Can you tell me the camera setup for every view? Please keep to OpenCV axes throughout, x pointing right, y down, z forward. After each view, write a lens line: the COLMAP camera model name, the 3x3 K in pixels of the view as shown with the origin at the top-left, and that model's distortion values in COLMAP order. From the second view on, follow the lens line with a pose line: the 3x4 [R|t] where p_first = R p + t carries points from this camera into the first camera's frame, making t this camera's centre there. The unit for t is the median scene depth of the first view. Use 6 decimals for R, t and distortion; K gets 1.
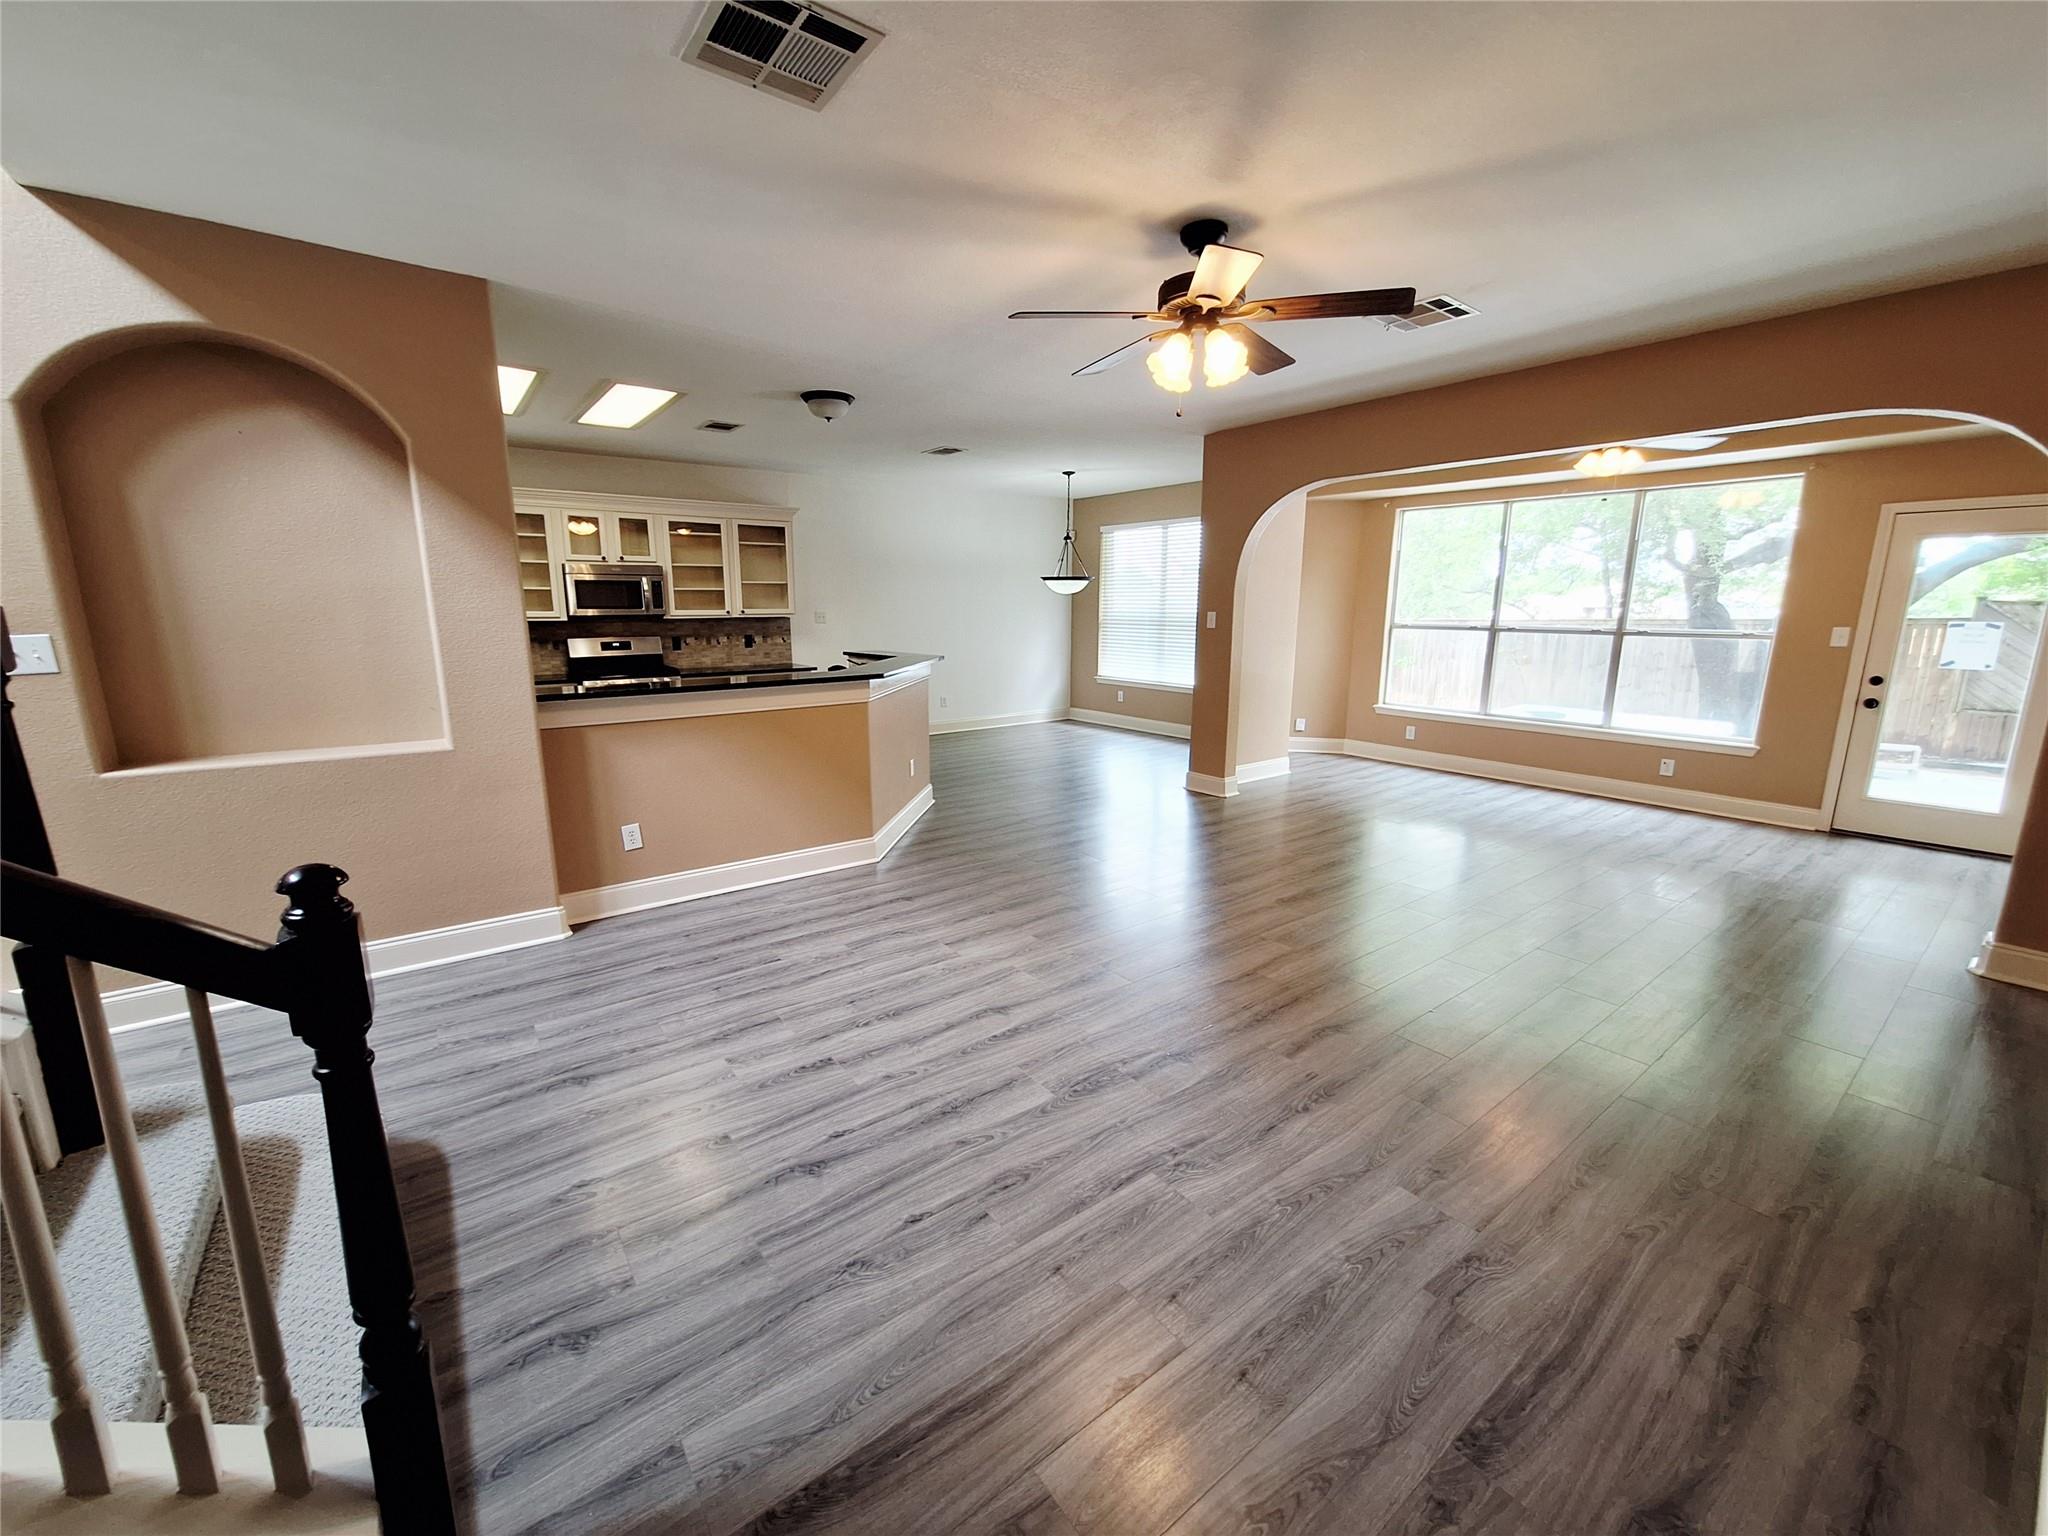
lens RADIAL K [[804.9, 0, 999.2], [0, 804.9, 766.6], [0, 0, 1]] dist [-0.003877, 0.000706]
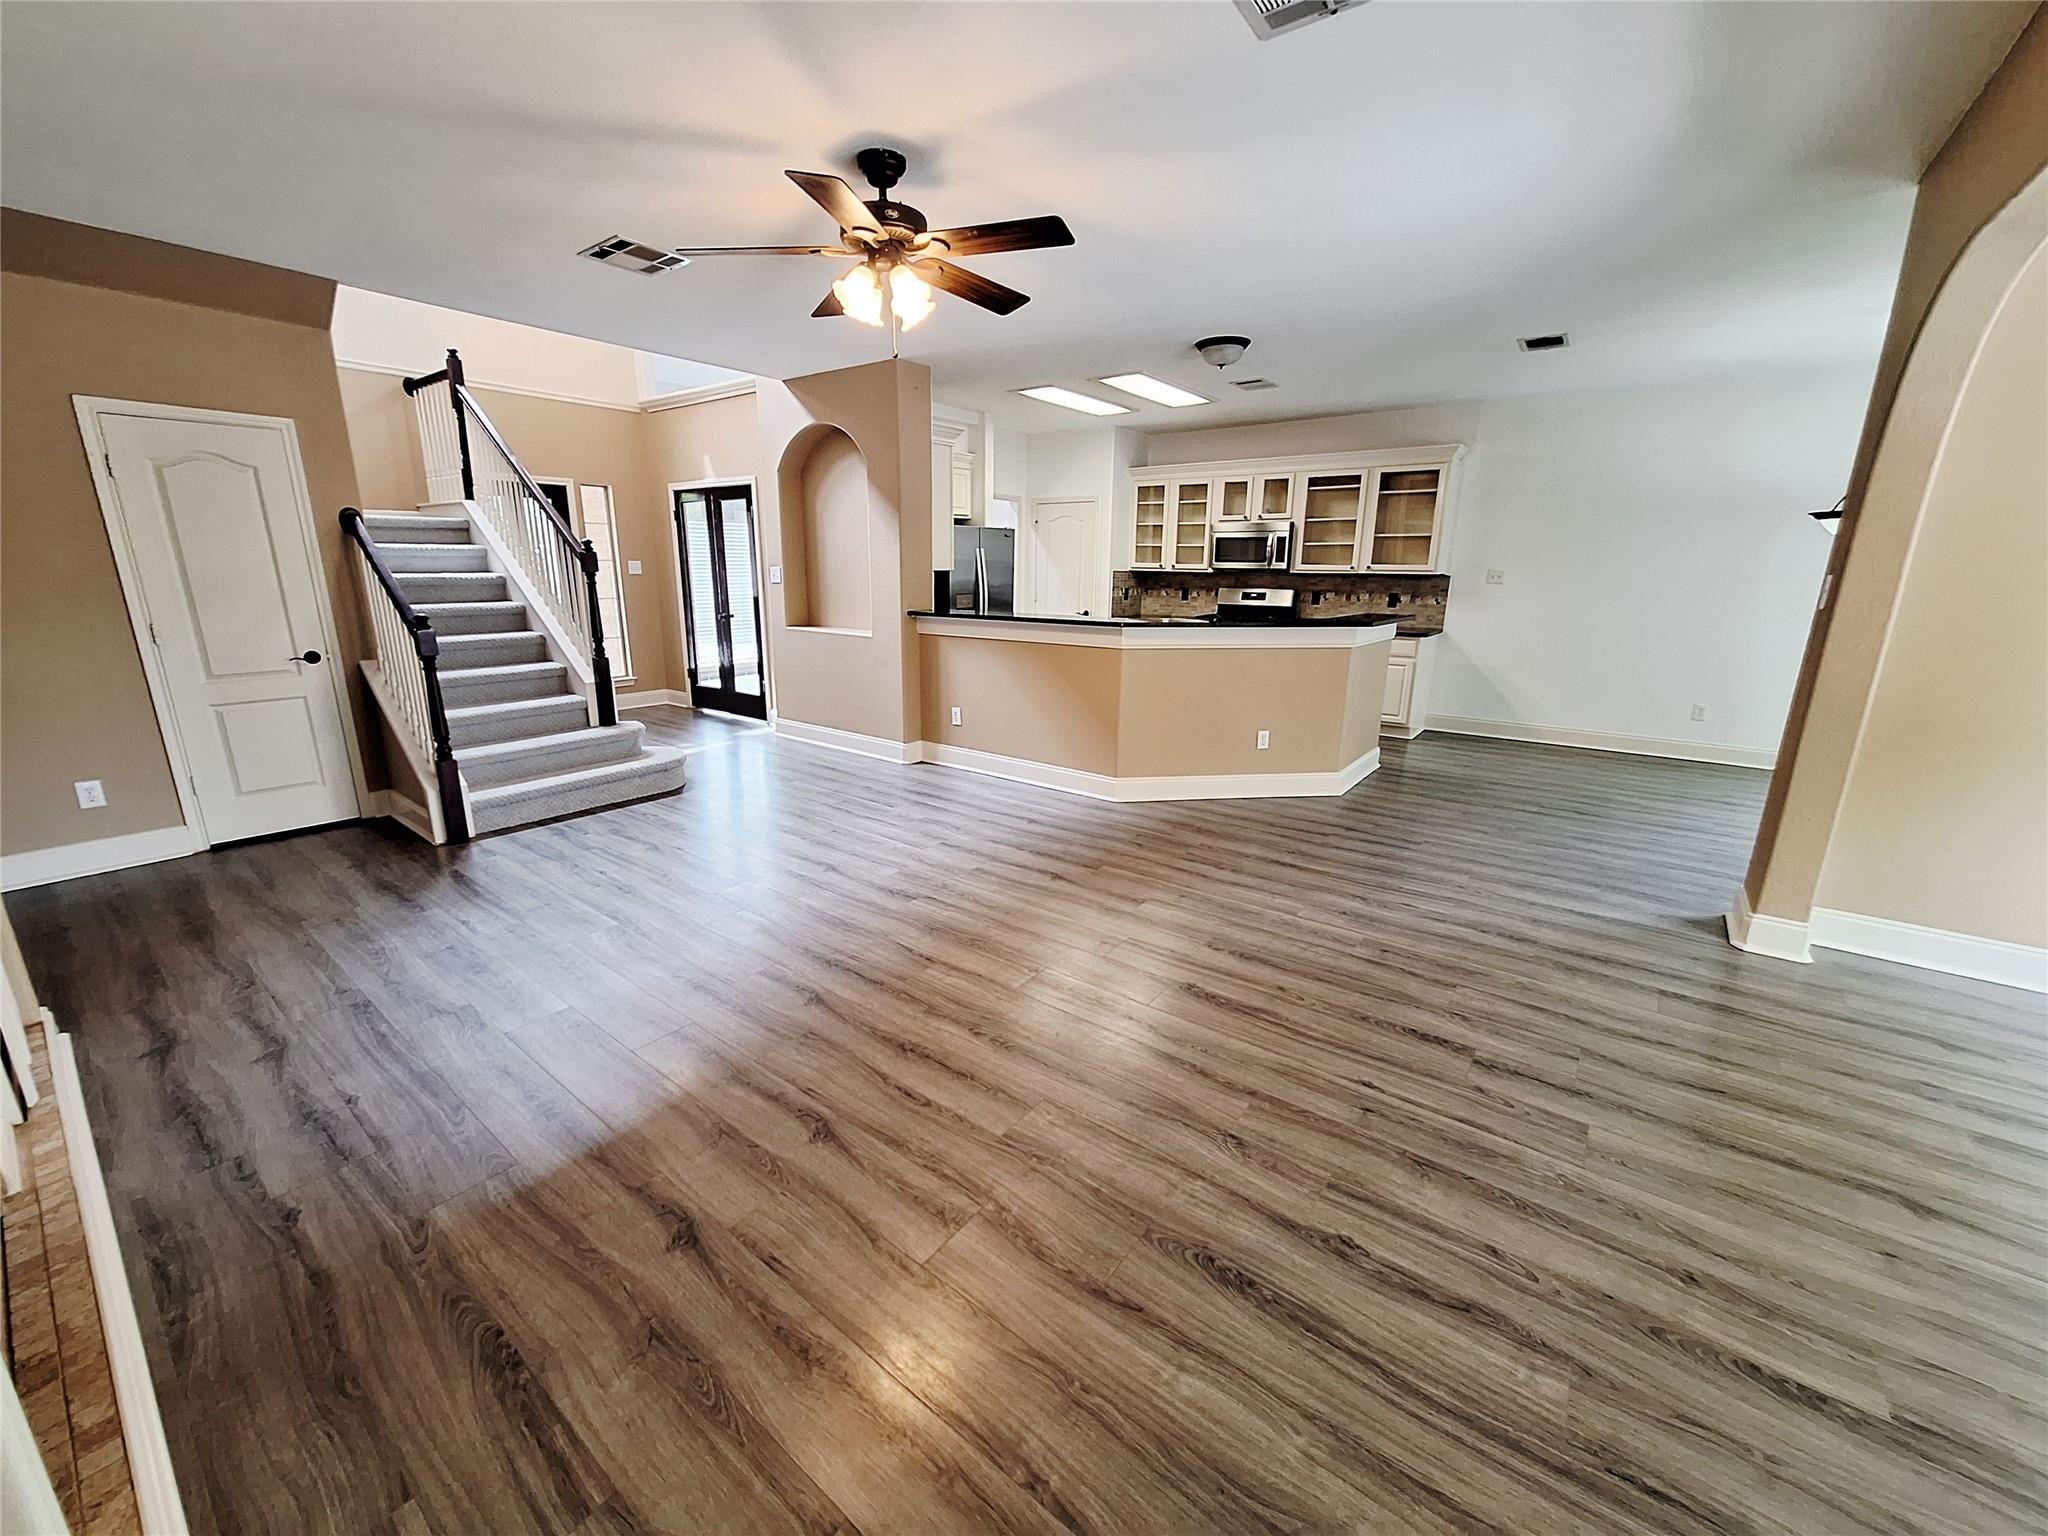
lens RADIAL K [[804.9, 0, 1001.6], [0, 804.9, 764.9], [0, 0, 1]] dist [-0.003877, 0.000706]
pose [[0.267831, 0.238556, -0.933465, 0.729393], [-0.197706, 0.961852, 0.189085, -0.092399], [0.942963, 0.133909, 0.304778, 0.494850]]
